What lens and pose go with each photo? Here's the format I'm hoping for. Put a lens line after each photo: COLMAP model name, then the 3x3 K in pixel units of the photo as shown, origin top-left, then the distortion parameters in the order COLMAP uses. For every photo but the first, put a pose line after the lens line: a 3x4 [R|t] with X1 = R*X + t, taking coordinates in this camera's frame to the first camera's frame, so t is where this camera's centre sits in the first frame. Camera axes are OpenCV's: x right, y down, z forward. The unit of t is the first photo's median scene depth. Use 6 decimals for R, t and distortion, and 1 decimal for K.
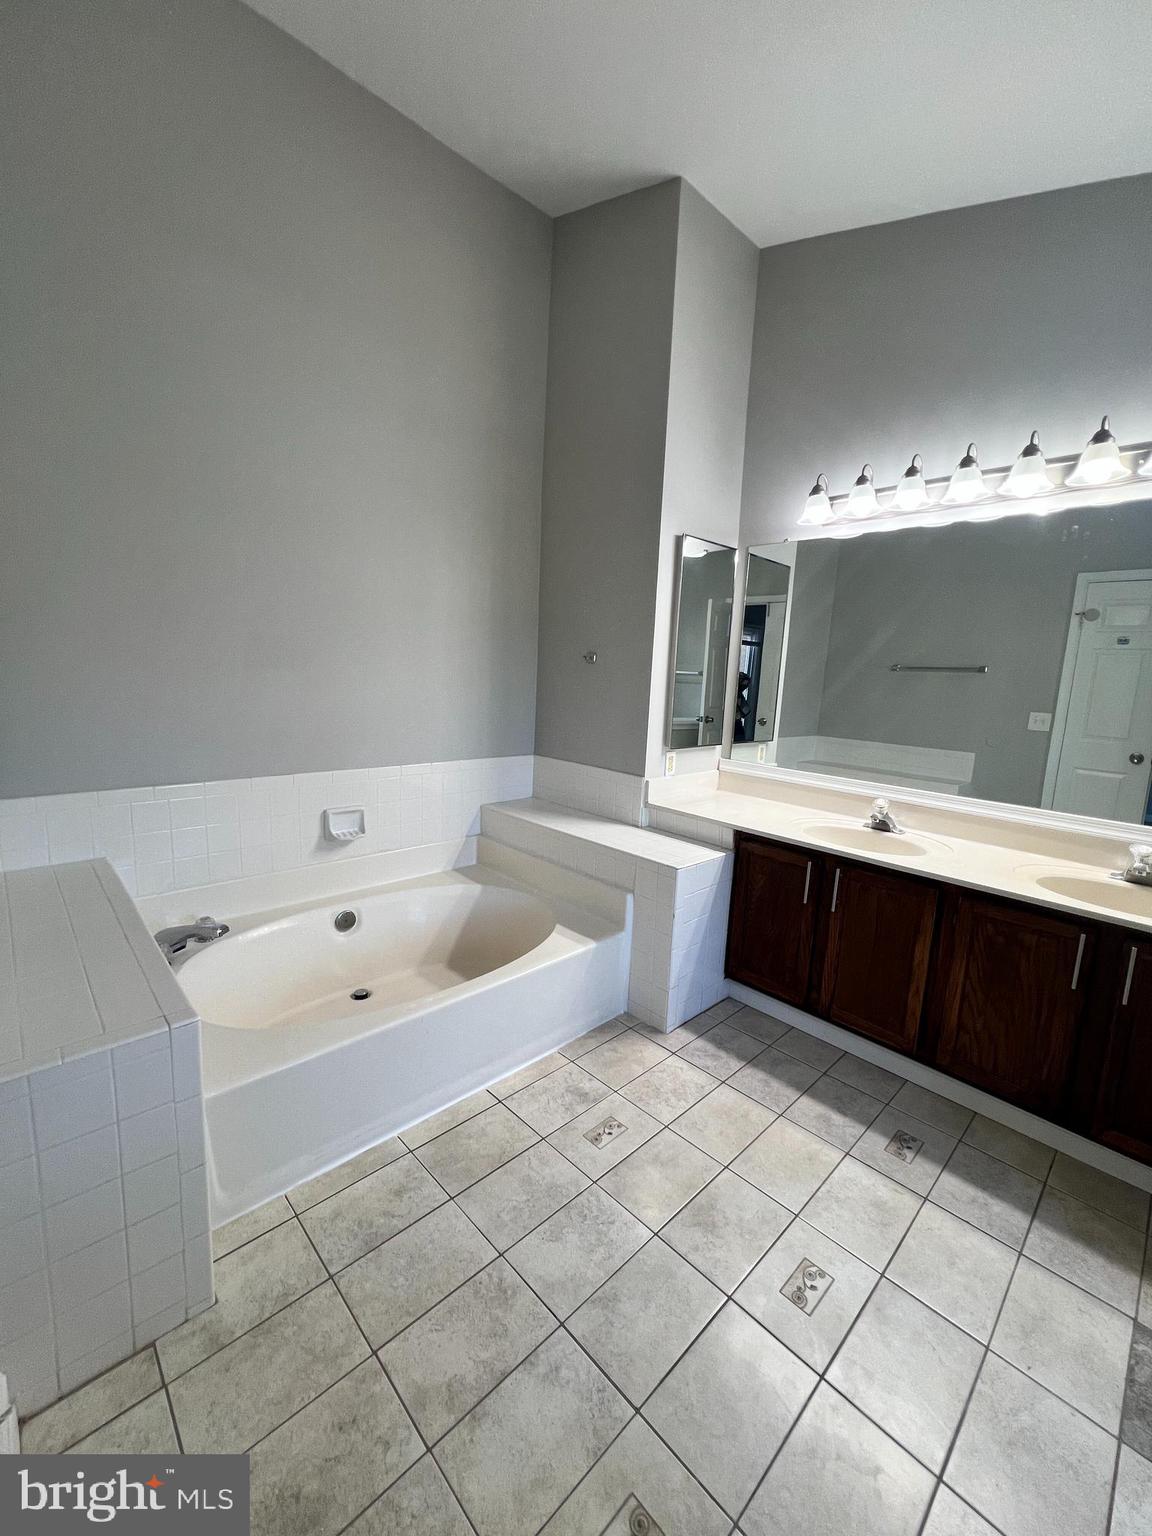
lens RADIAL K [[616.6, 0, 574.3], [0, 616.6, 764.5], [0, 0, 1]] dist [-0.004968, 0.000146]
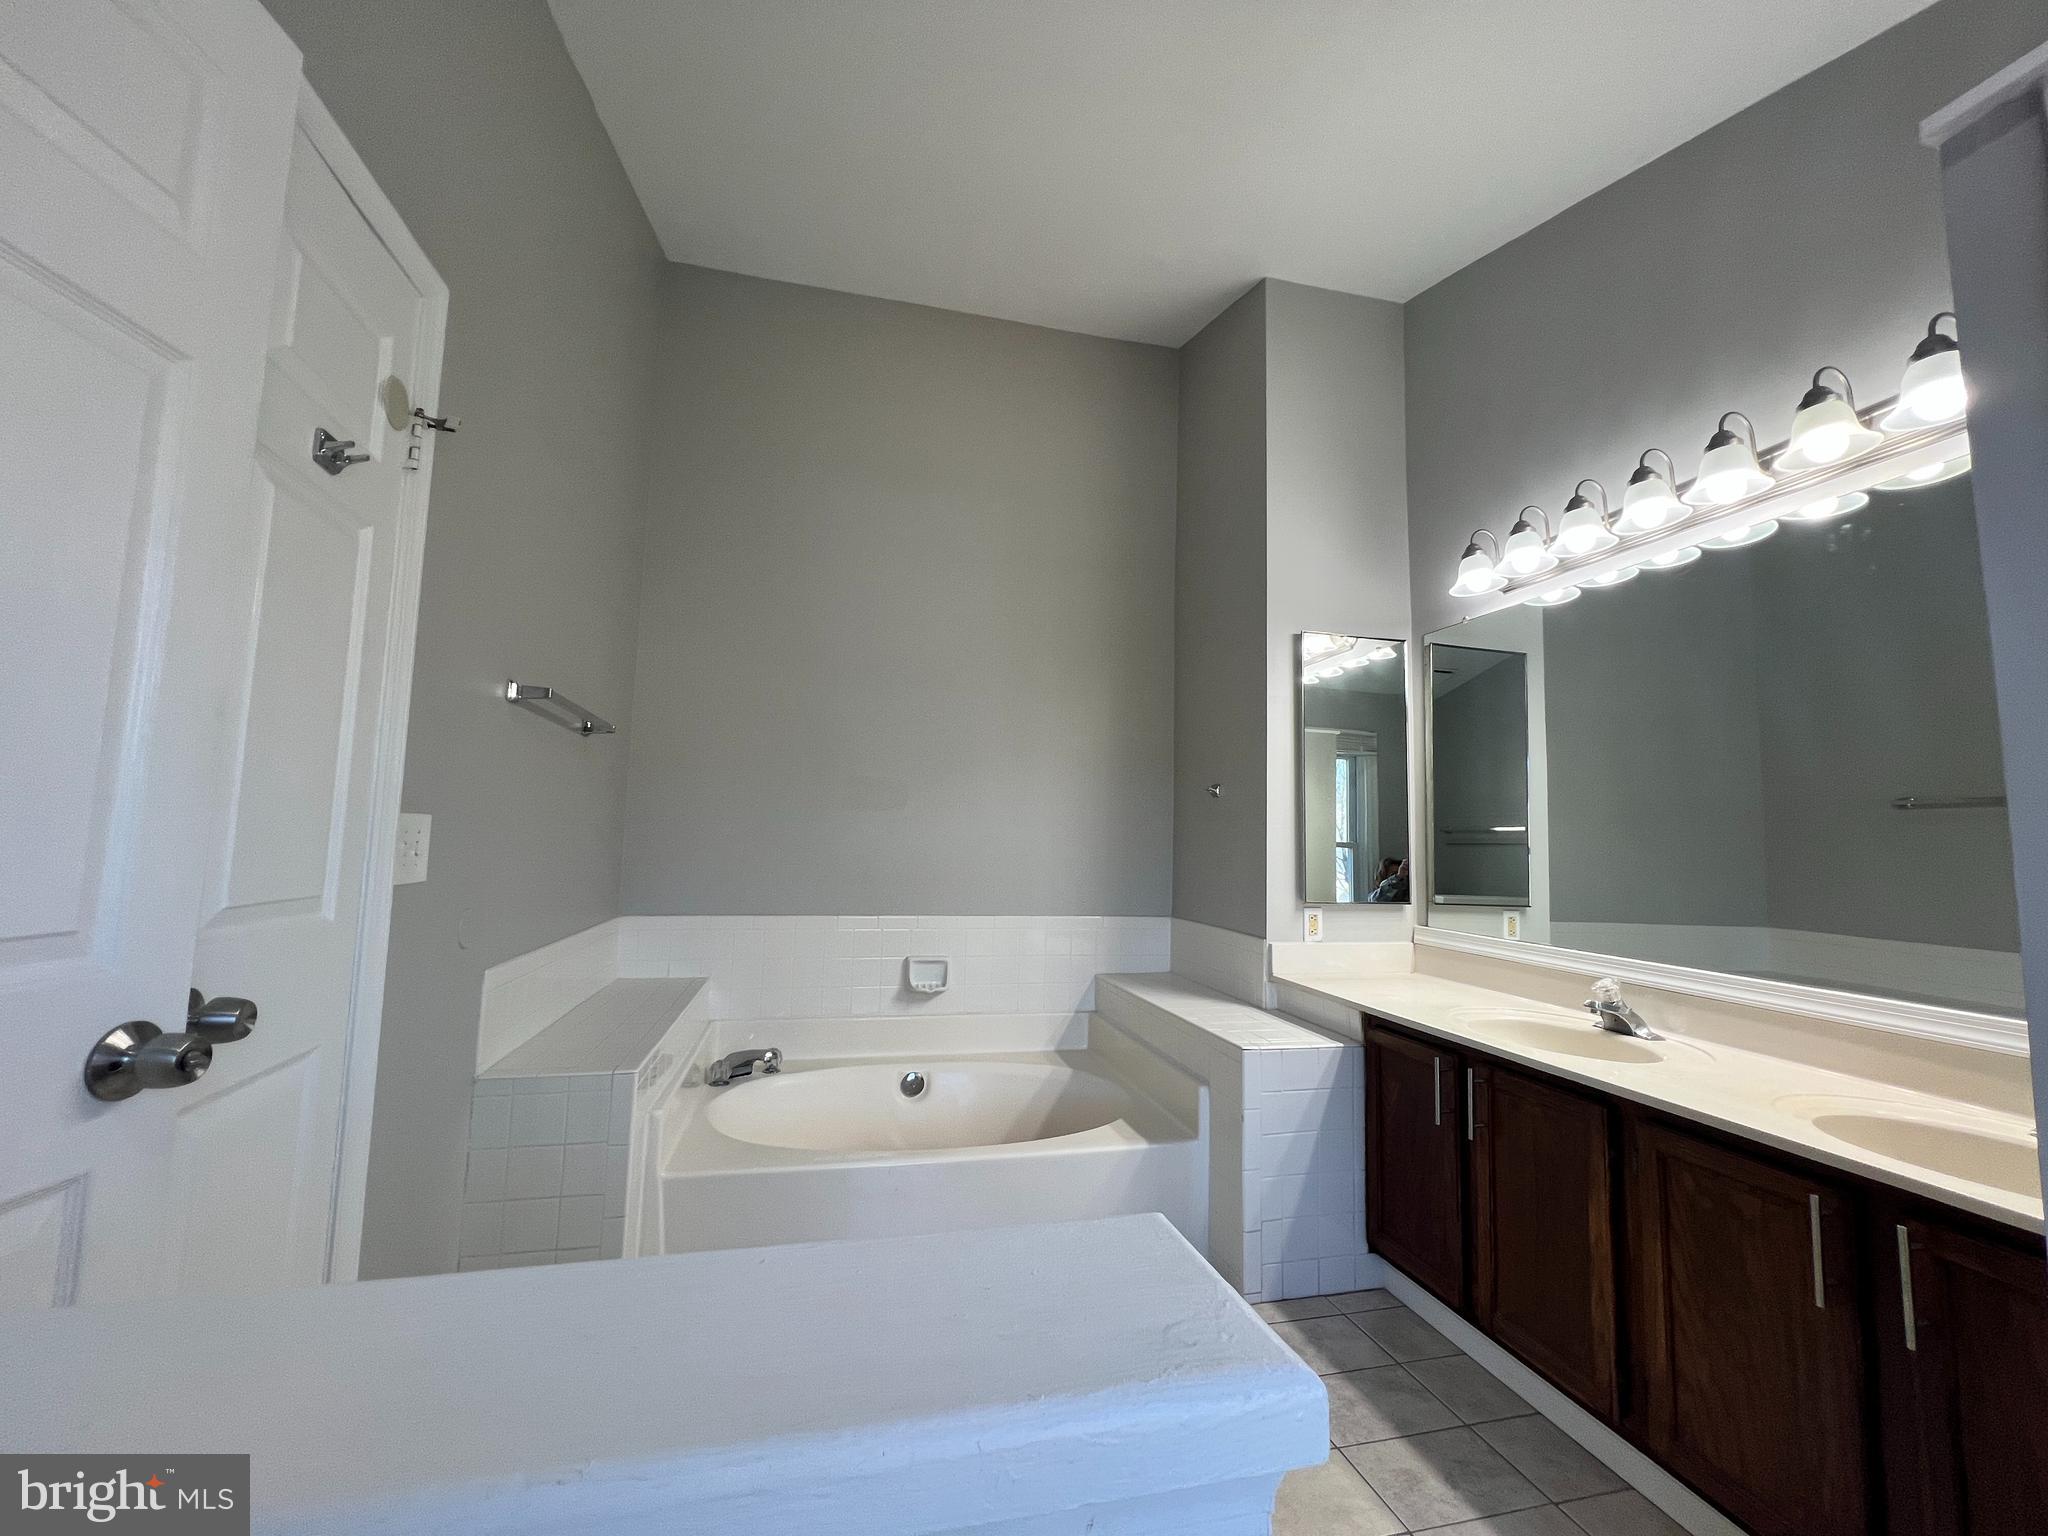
lens RADIAL K [[831.8, 0, 1031.3], [0, 831.8, 764.1], [0, 0, 1]] dist [0.002241, -0.000192]
pose [[0.868714, -0.065124, -0.491015, 0.410314], [-0.066878, 0.966819, -0.246552, 0.090591], [0.490779, 0.247022, 0.835534, -0.043377]]
